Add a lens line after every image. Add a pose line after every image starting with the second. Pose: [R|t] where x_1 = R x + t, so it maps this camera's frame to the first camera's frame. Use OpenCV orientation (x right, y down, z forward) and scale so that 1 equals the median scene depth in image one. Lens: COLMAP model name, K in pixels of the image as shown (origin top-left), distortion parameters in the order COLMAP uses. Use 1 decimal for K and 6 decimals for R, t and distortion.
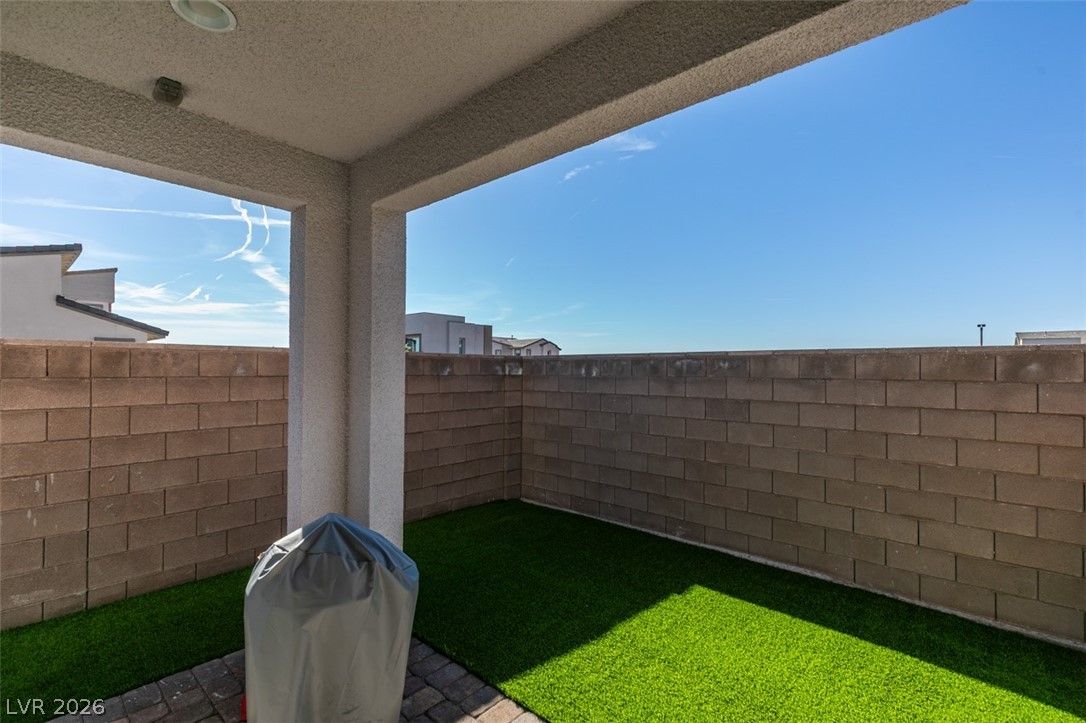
lens RADIAL K [[483.1, 0, 543.2], [0, 483.1, 366.8], [0, 0, 1]] dist [0.005434, -0.000589]
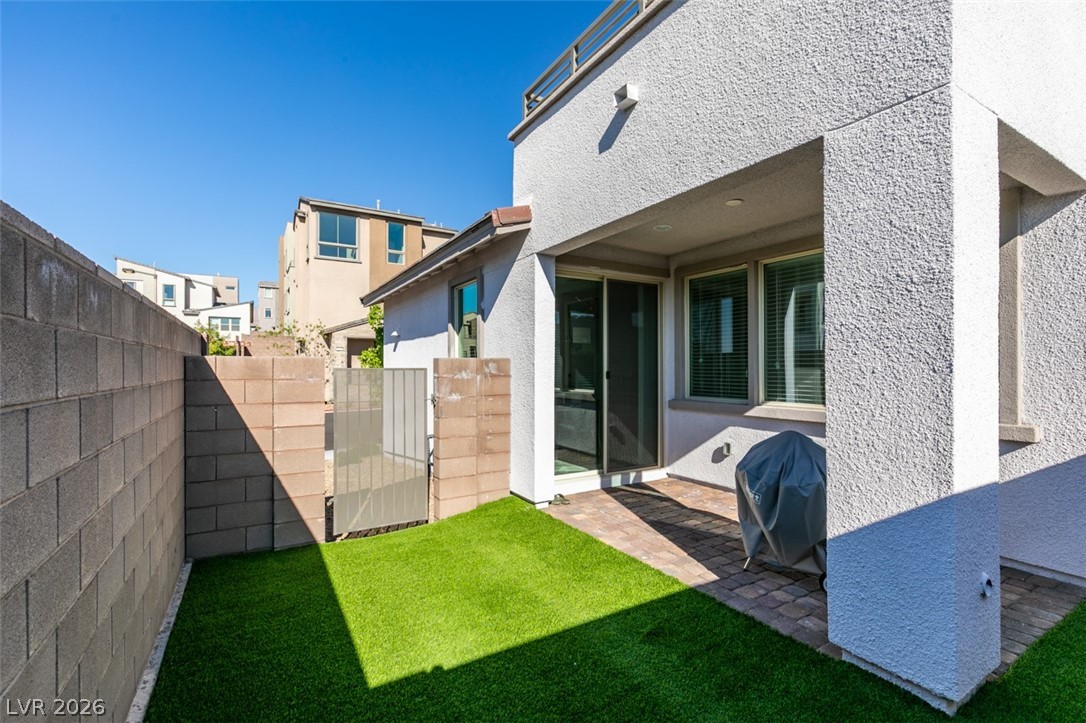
lens RADIAL K [[483.1, 0, 538.2], [0, 483.1, 365.8], [0, 0, 1]] dist [0.005434, -0.000589]
pose [[-0.953073, -0.005173, 0.302695, -0.043451], [-0.007710, 0.999944, -0.007188, 0.039838], [-0.302641, -0.009184, -0.953060, 1.086731]]
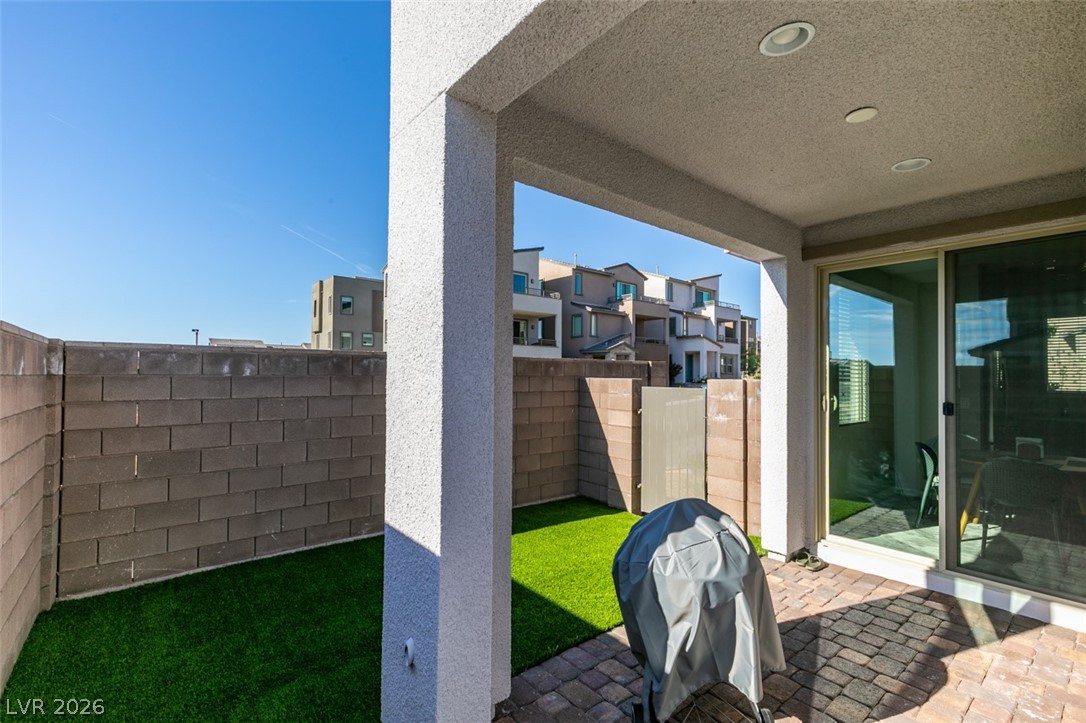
lens RADIAL K [[483.1, 0, 540.7], [0, 483.1, 368.8], [0, 0, 1]] dist [0.005434, -0.000589]
pose [[0.156585, 0.007344, 0.987637, -0.608887], [-0.012533, 0.999907, -0.005448, 0.007233], [-0.987585, -0.011525, 0.156662, 0.448159]]
